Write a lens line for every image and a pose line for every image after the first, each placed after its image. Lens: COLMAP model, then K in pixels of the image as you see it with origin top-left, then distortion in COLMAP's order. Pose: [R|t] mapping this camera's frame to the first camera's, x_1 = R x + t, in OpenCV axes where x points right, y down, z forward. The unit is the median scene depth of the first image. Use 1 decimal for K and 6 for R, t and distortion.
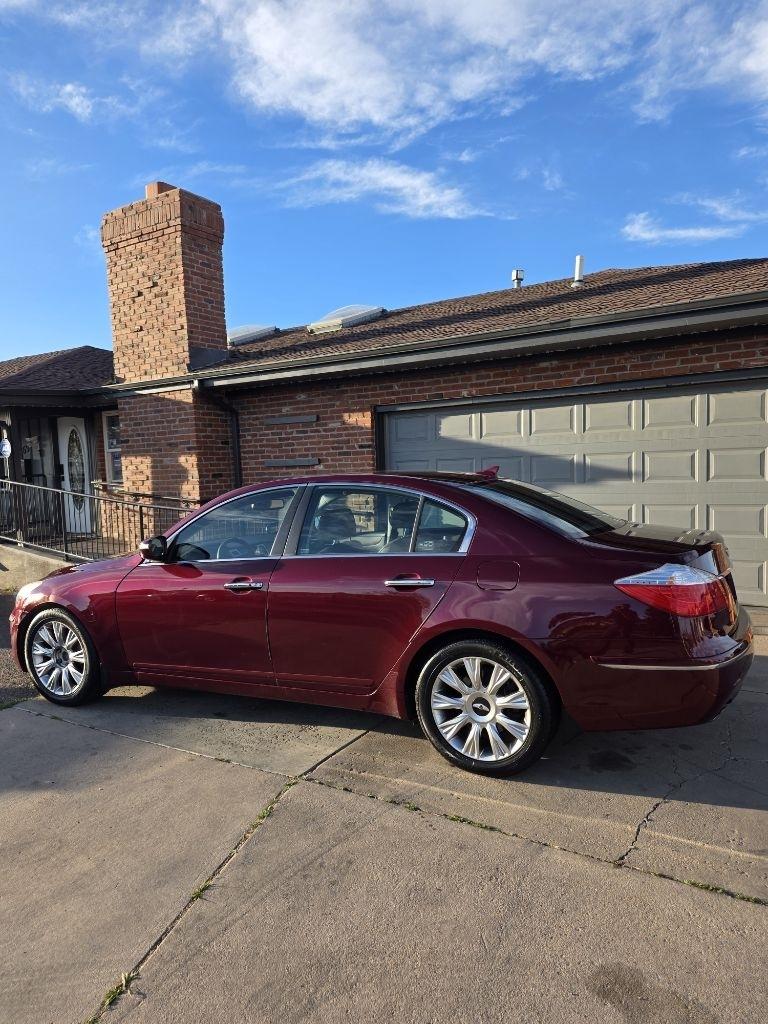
lens RADIAL K [[679.8, 0, 385.2], [0, 679.8, 529.9], [0, 0, 1]] dist [0.079681, -0.083104]
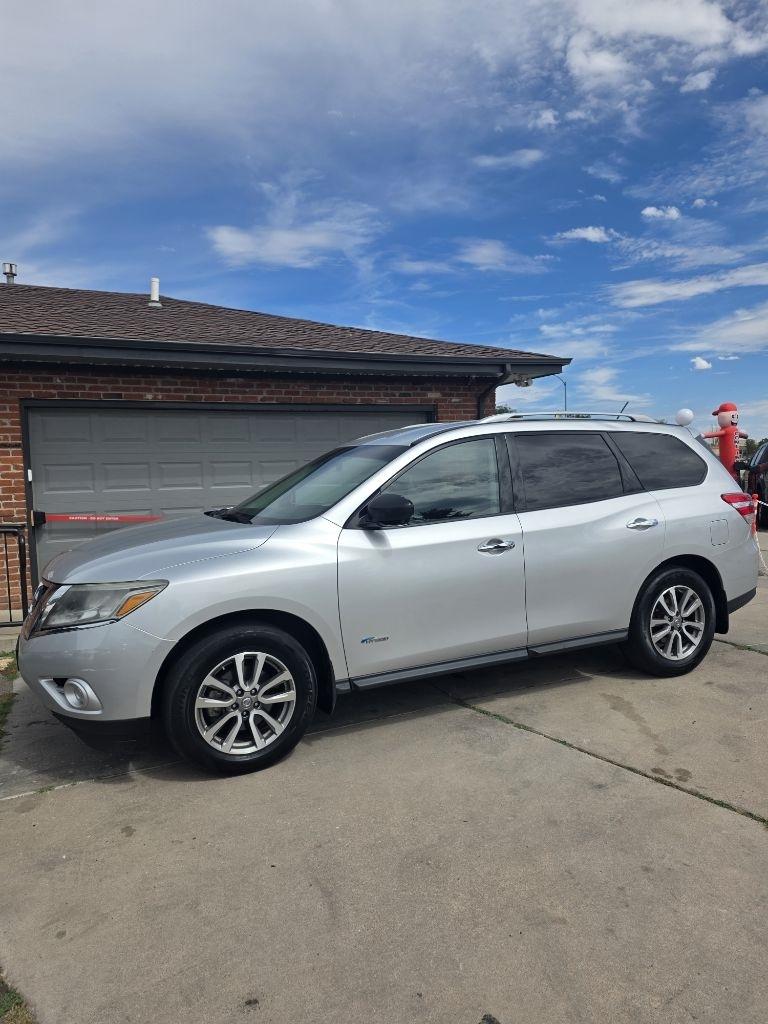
lens RADIAL K [[679.8, 0, 391.9], [0, 679.8, 516.3], [0, 0, 1]] dist [0.079681, -0.083104]
pose [[0.546960, -0.041764, 0.836116, -0.455012], [0.085141, 0.996351, -0.005929, 0.007676], [-0.832818, 0.074430, 0.548521, 0.144999]]
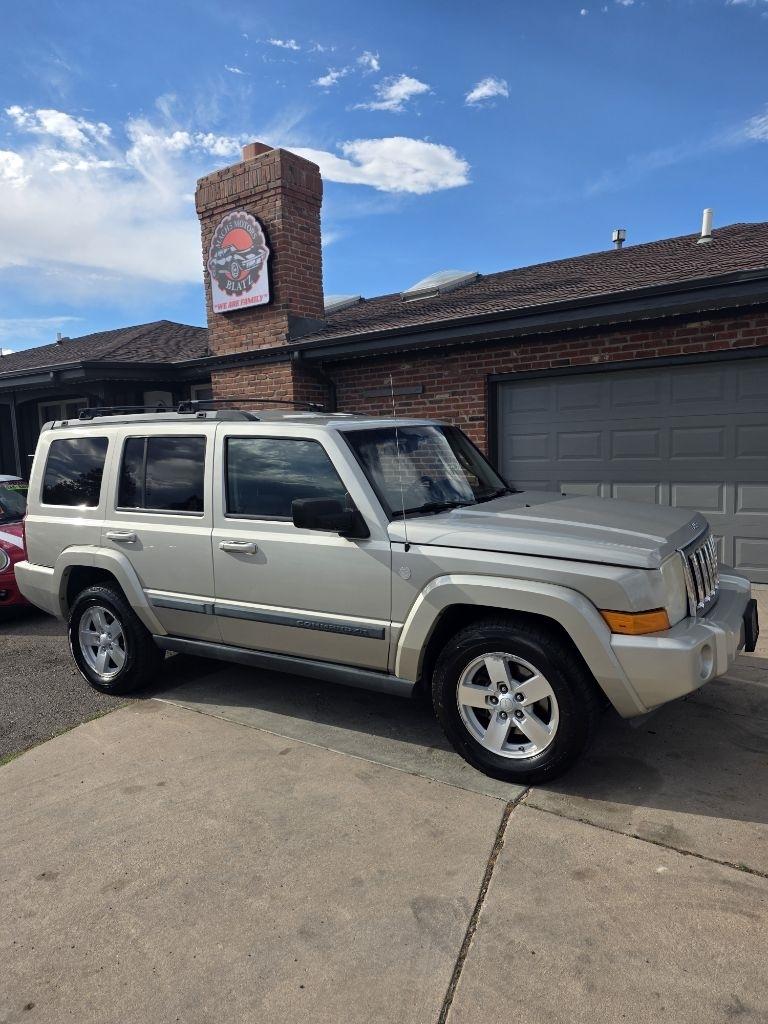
lens RADIAL K [[679.8, 0, 383.2], [0, 679.8, 518.9], [0, 0, 1]] dist [0.079681, -0.083104]
pose [[0.997565, 0.005917, -0.069493, -0.086034], [-0.004665, 0.999824, 0.018169, -0.002025], [0.069588, -0.017801, 0.997417, 0.052888]]
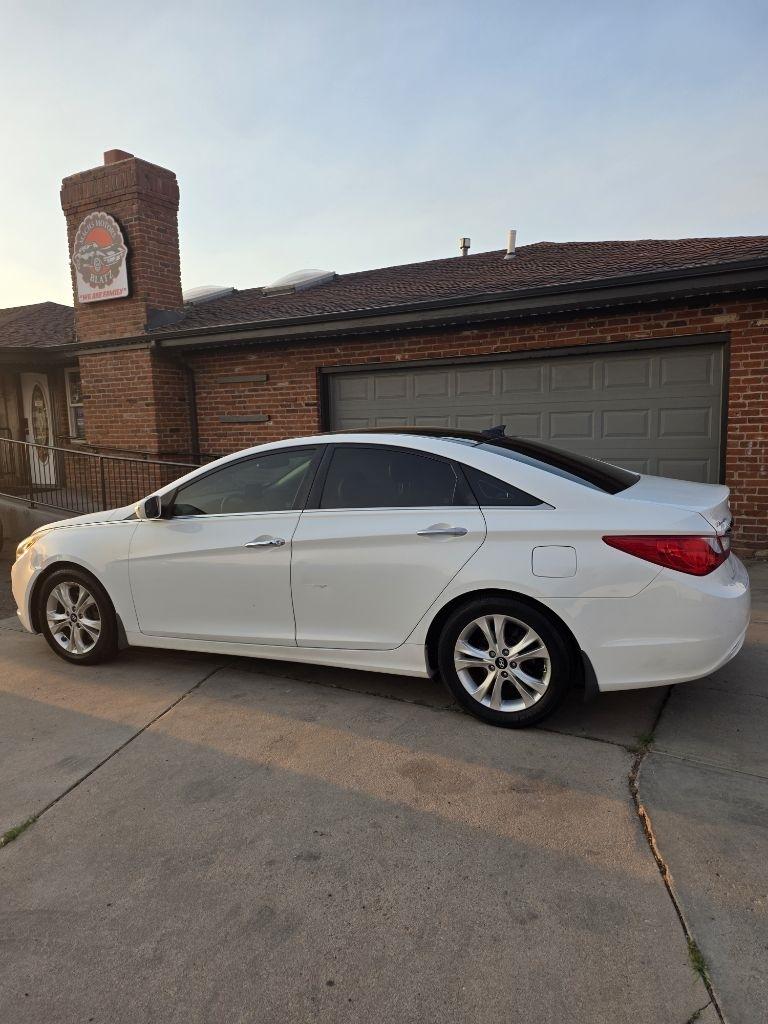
lens RADIAL K [[679.8, 0, 390.9], [0, 679.8, 517.8], [0, 0, 1]] dist [0.079681, -0.083104]
pose [[0.998933, 0.002608, 0.046101, 0.045993], [-0.004568, 0.999088, 0.042453, 0.011004], [-0.045948, -0.042618, 0.998034, -0.100257]]
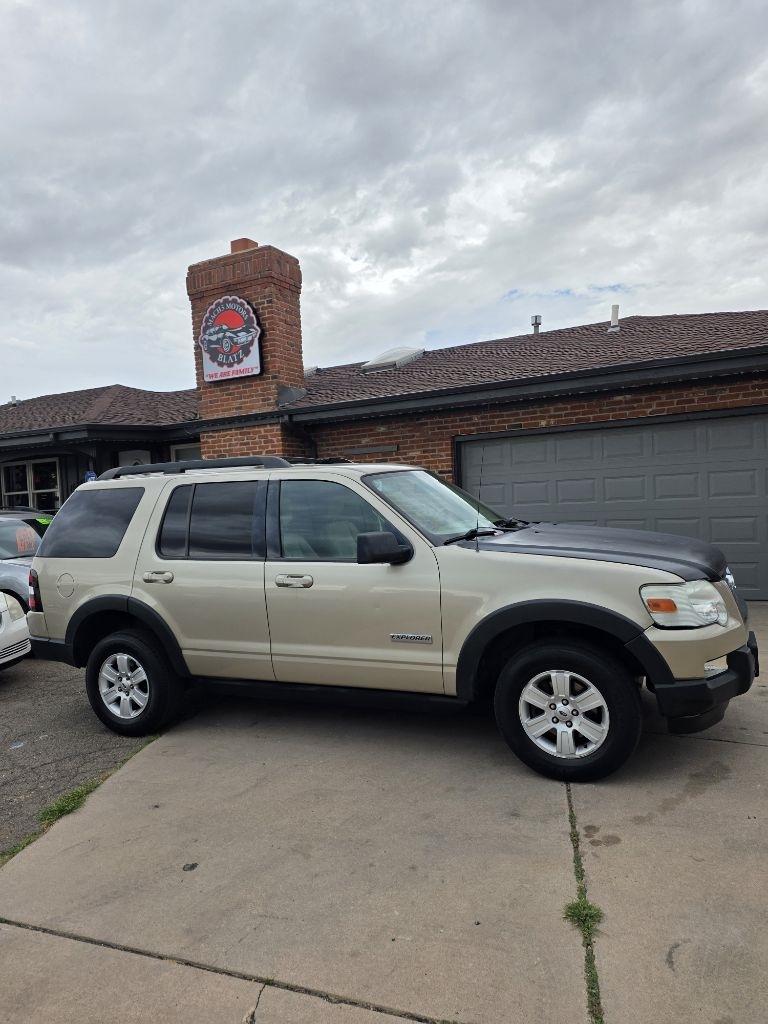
lens RADIAL K [[679.8, 0, 382.9], [0, 679.8, 527.2], [0, 0, 1]] dist [0.079681, -0.083104]
pose [[0.997432, -0.017728, 0.069391, -0.197442], [0.021539, 0.998278, -0.054569, 0.024133], [-0.068305, 0.055924, 0.996096, -0.090512]]
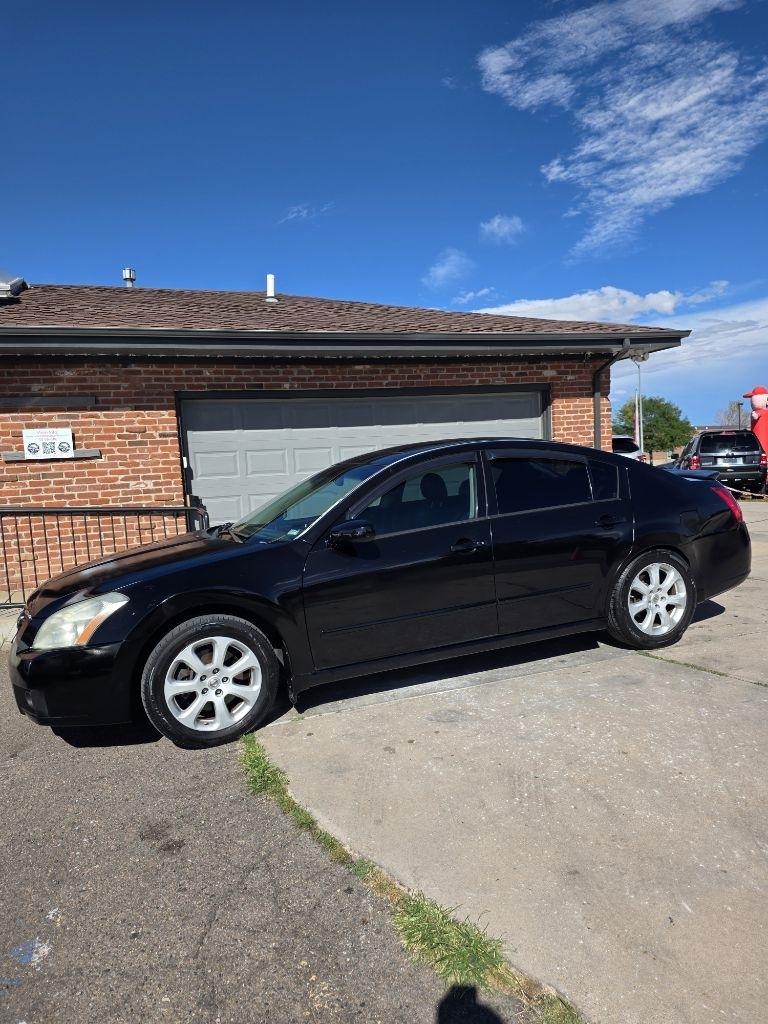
lens RADIAL K [[679.8, 0, 391.8], [0, 679.8, 526.2], [0, 0, 1]] dist [0.079681, -0.083104]
pose [[0.619006, -0.073971, 0.781895, -0.532562], [0.108592, 0.994054, 0.008074, 0.020957], [-0.777843, 0.079910, 0.623357, 0.198212]]
